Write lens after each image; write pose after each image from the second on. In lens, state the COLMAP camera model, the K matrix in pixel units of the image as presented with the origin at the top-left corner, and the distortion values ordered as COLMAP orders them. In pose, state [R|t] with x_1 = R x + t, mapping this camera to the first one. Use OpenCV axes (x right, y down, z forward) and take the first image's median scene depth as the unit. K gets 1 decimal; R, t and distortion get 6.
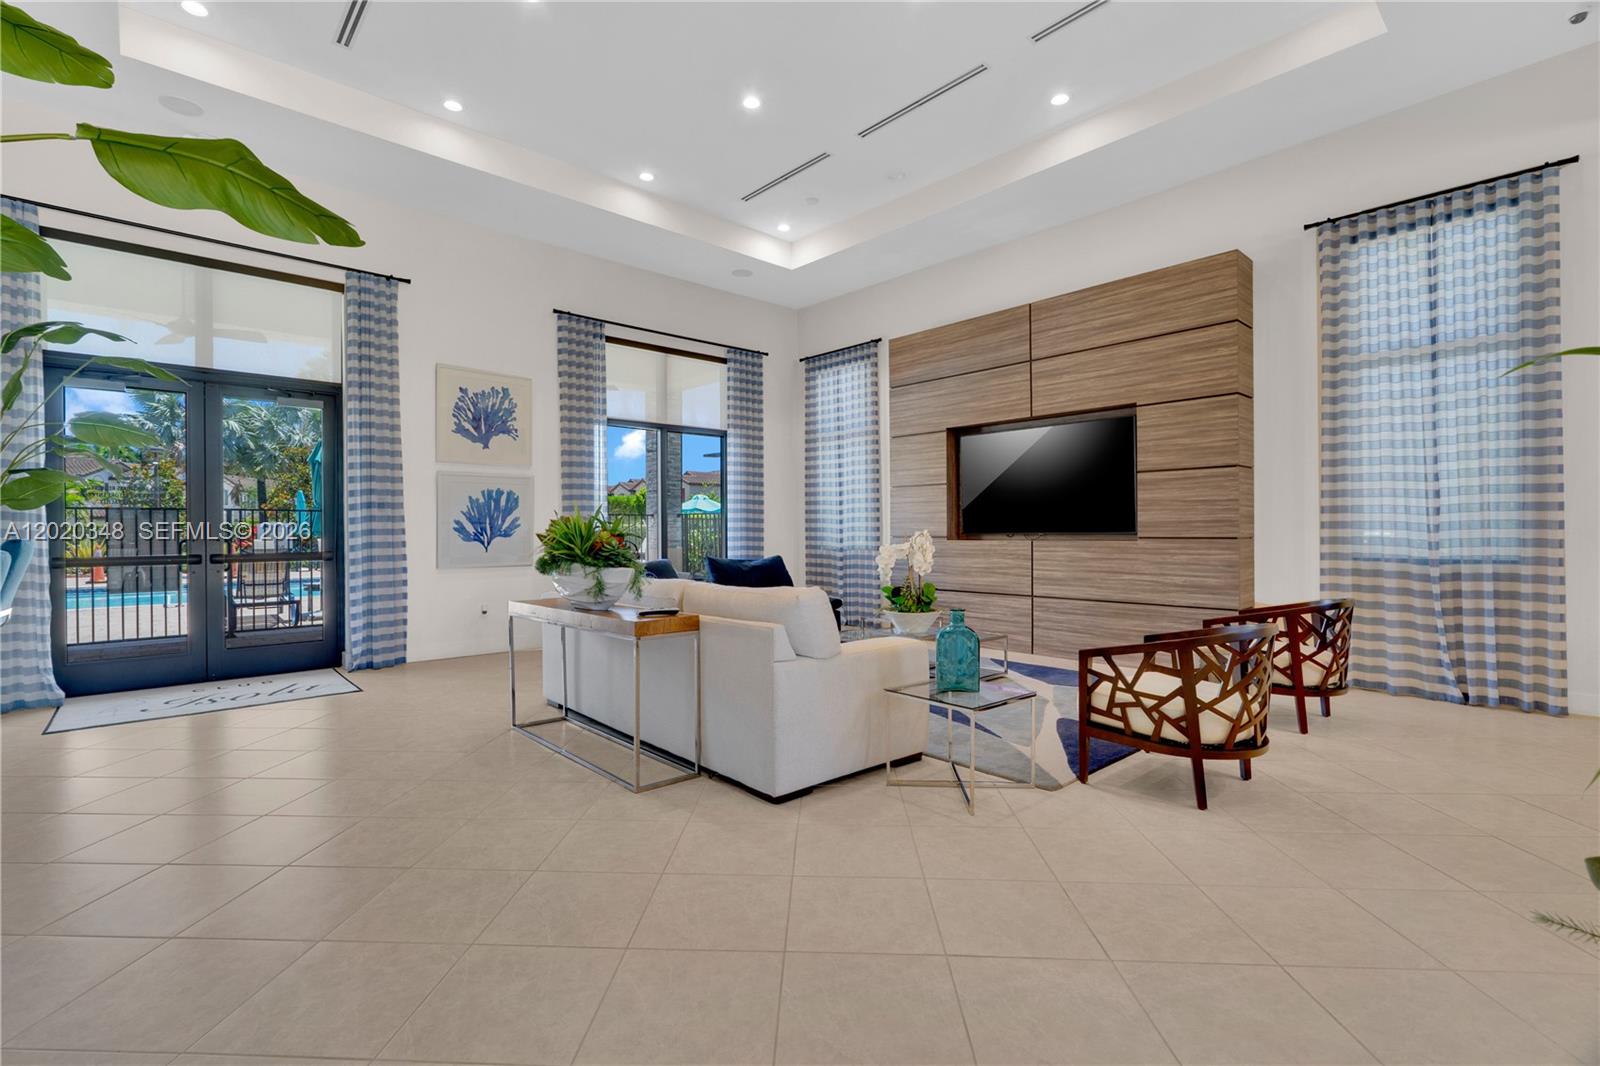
lens RADIAL K [[720.6, 0, 799.1], [0, 720.6, 528.1], [0, 0, 1]] dist [-0.005457, 0.000166]
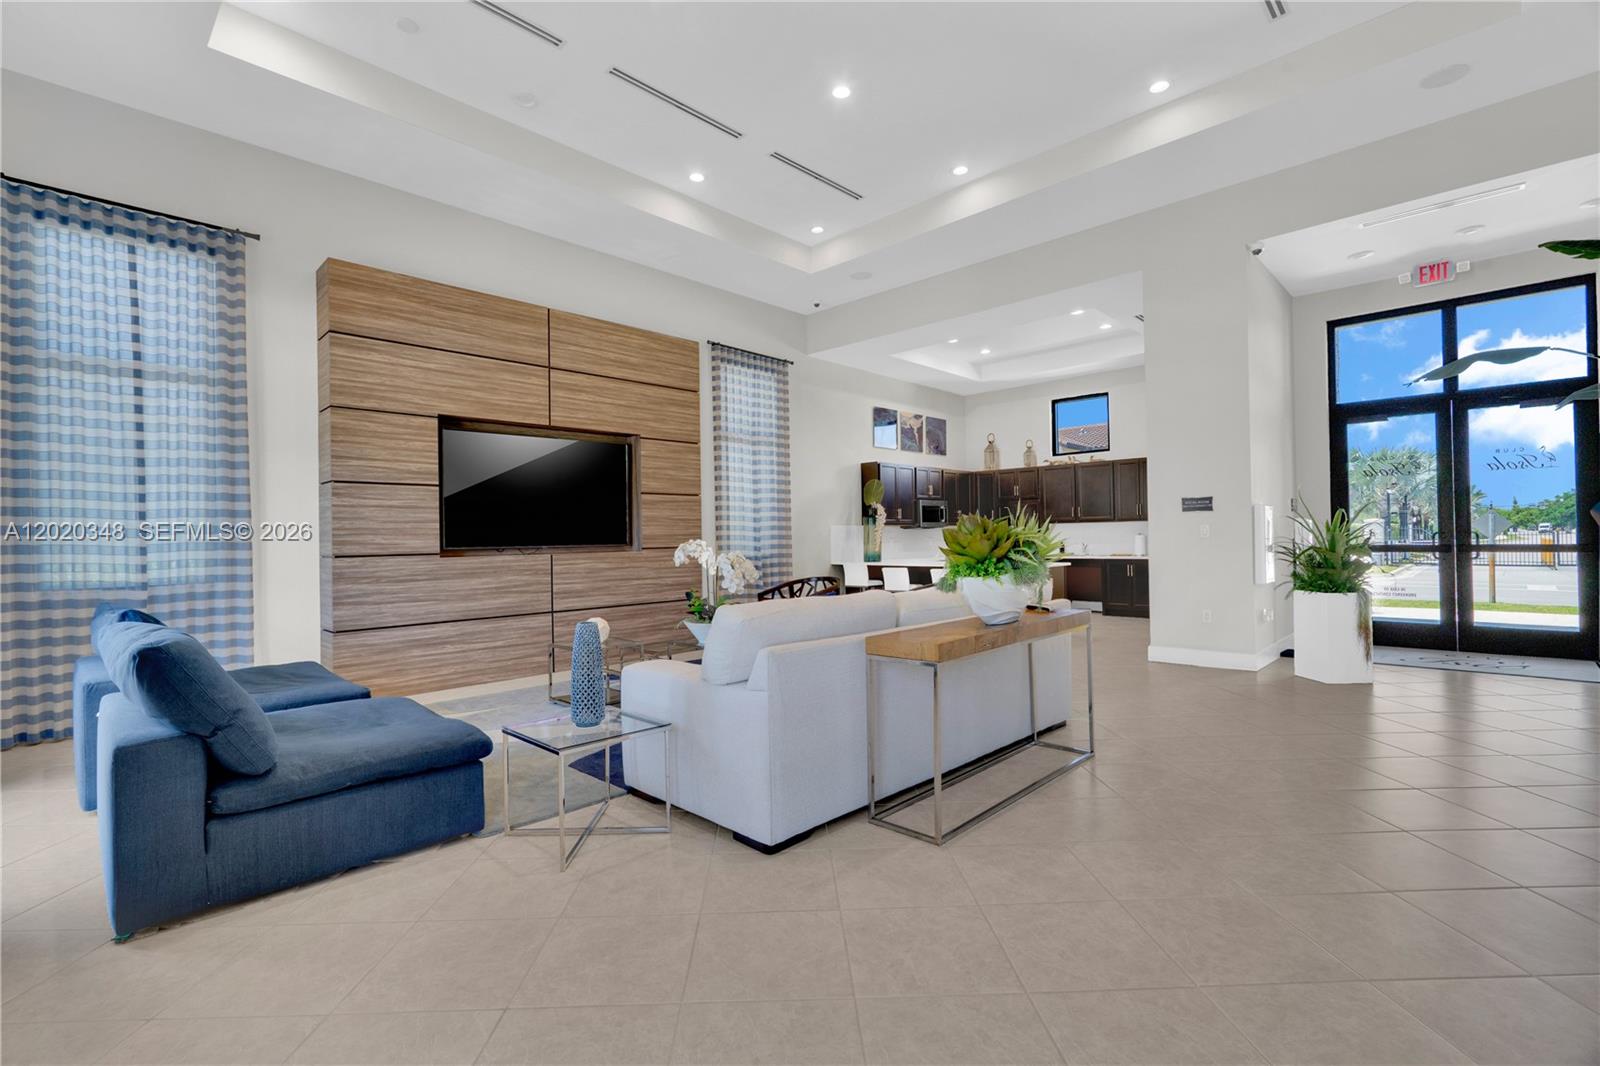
lens RADIAL K [[720.6, 0, 811.2], [0, 720.6, 530.8], [0, 0, 1]] dist [-0.005457, 0.000166]
pose [[-0.070356, 0.016104, 0.997392, -0.638881], [0.014522, 0.999780, -0.015118, 0.005580], [-0.997416, 0.013421, -0.070575, 0.697786]]
